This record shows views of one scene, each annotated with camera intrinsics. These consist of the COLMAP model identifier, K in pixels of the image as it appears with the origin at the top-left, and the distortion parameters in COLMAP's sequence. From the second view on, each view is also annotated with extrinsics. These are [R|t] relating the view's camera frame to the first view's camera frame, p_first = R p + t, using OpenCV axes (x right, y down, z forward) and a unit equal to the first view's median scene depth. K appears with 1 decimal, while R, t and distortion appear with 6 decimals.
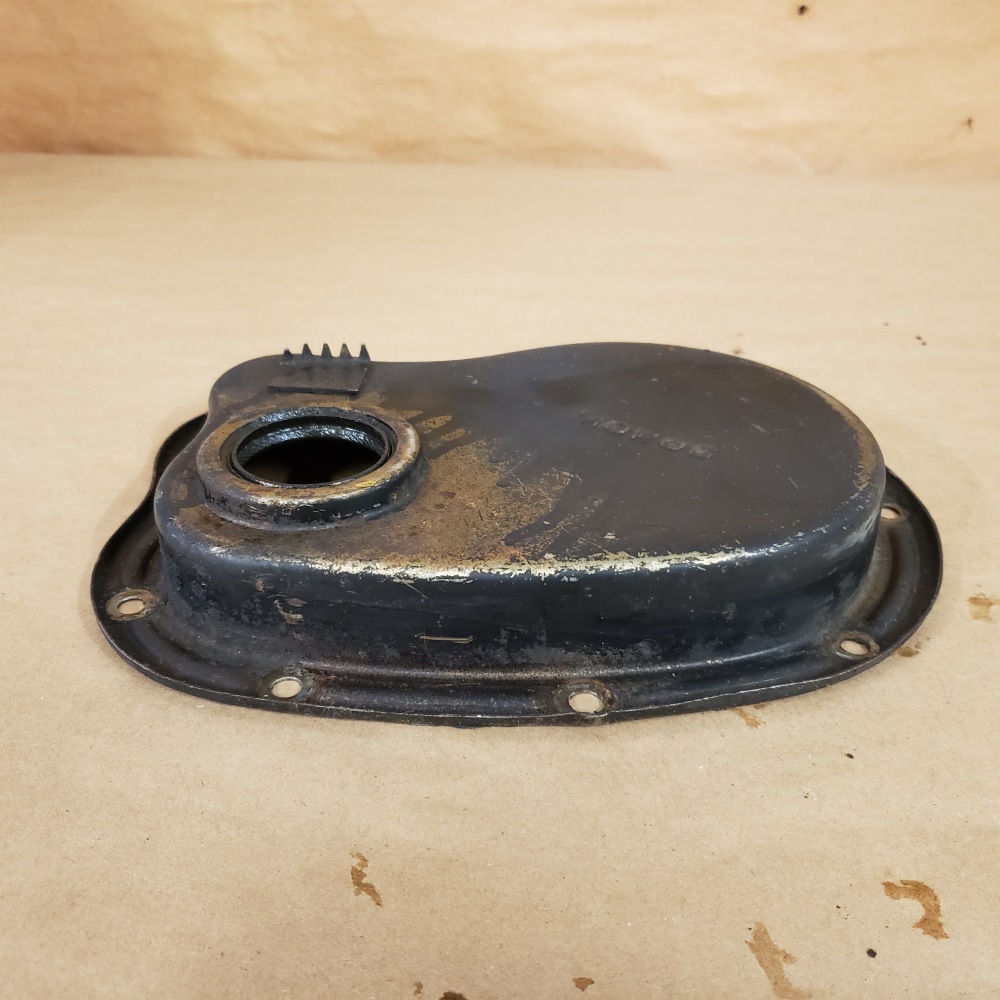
lens RADIAL K [[1065.9, 0, 500.0], [0, 1065.9, 500.0], [0, 0, 1]] dist [0.007243, 0.036476]
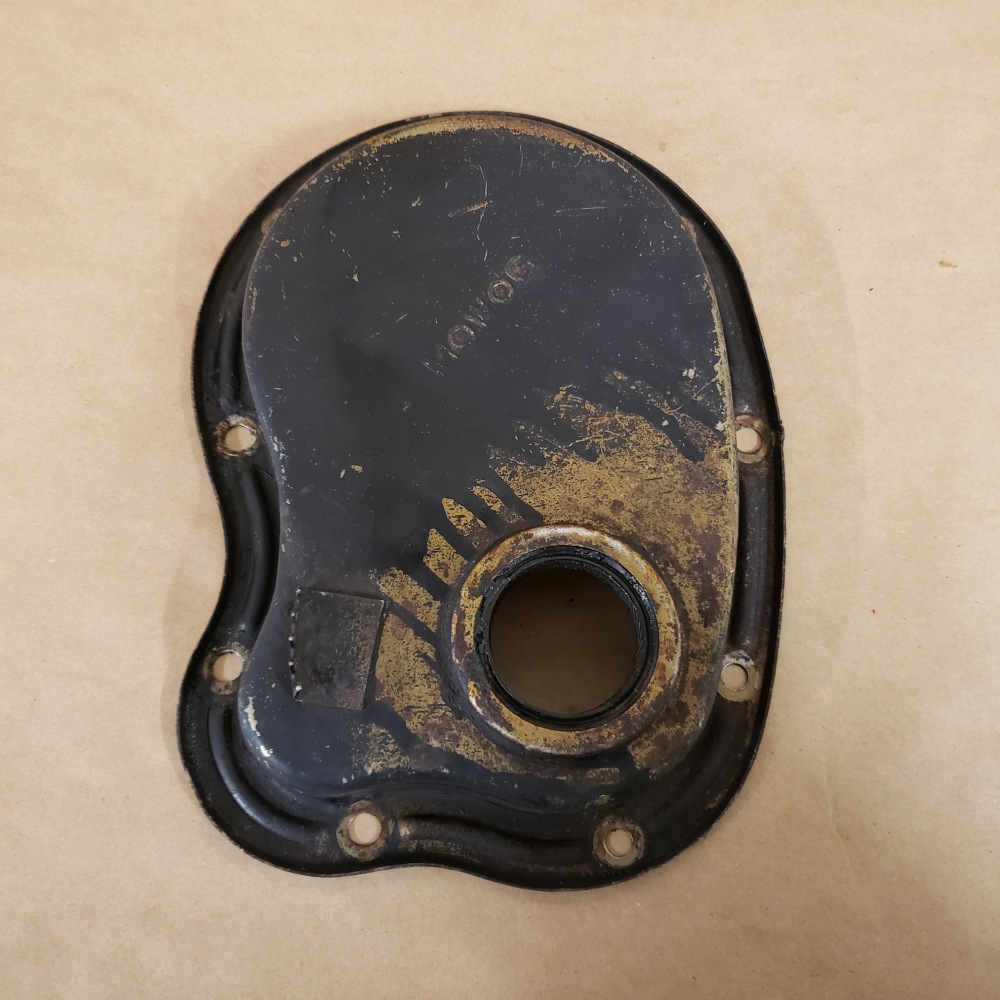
lens RADIAL K [[1065.9, 0, 500.0], [0, 1065.9, 500.0], [0, 0, 1]] dist [0.007243, 0.036476]
pose [[0.064391, -0.952545, 0.297510, -0.337475], [0.492082, 0.289671, 0.820942, -0.859494], [-0.868164, 0.093538, 0.487382, 0.564952]]
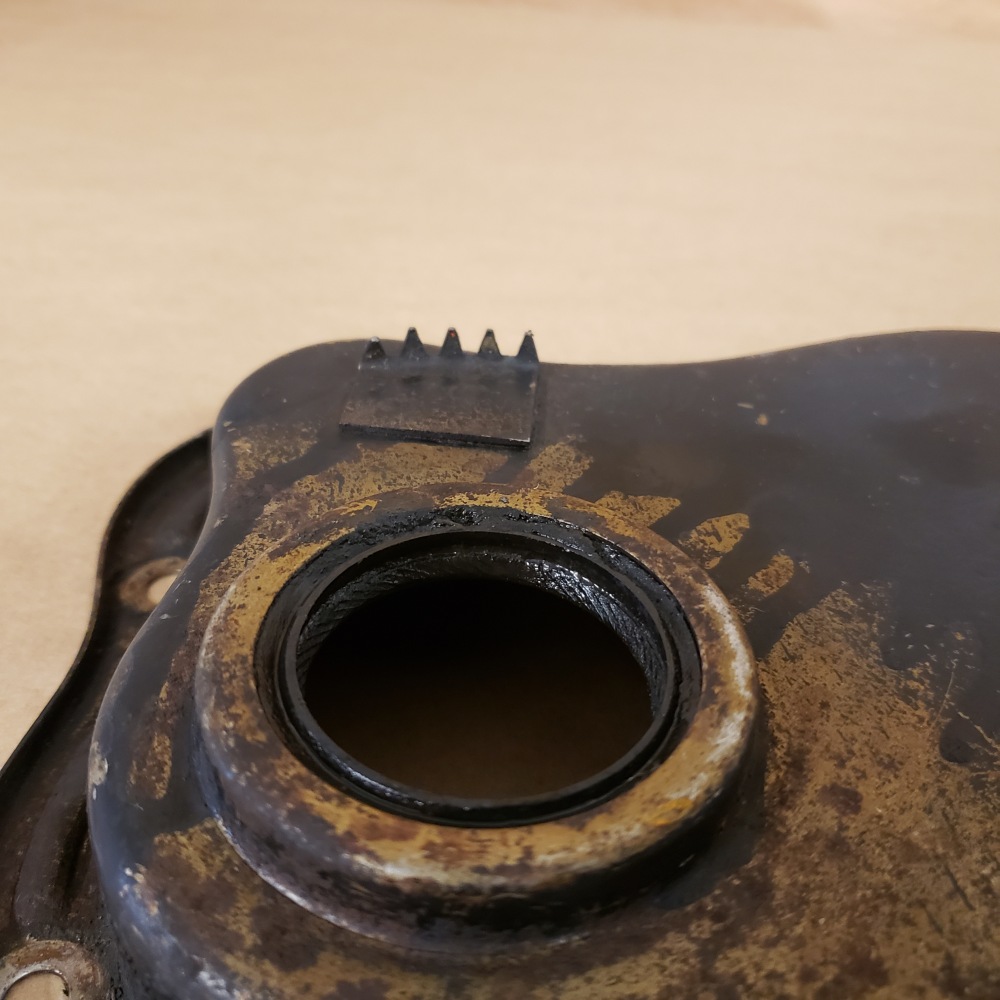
lens RADIAL K [[1084.7, 0, 481.1], [0, 1084.7, 474.3], [0, 0, 1]] dist [0.060999, -0.181055]
pose [[0.999483, 0.031499, 0.006378, -0.177000], [-0.031932, 0.995767, 0.086188, -0.144315], [-0.003637, -0.086347, 0.996258, 0.583305]]
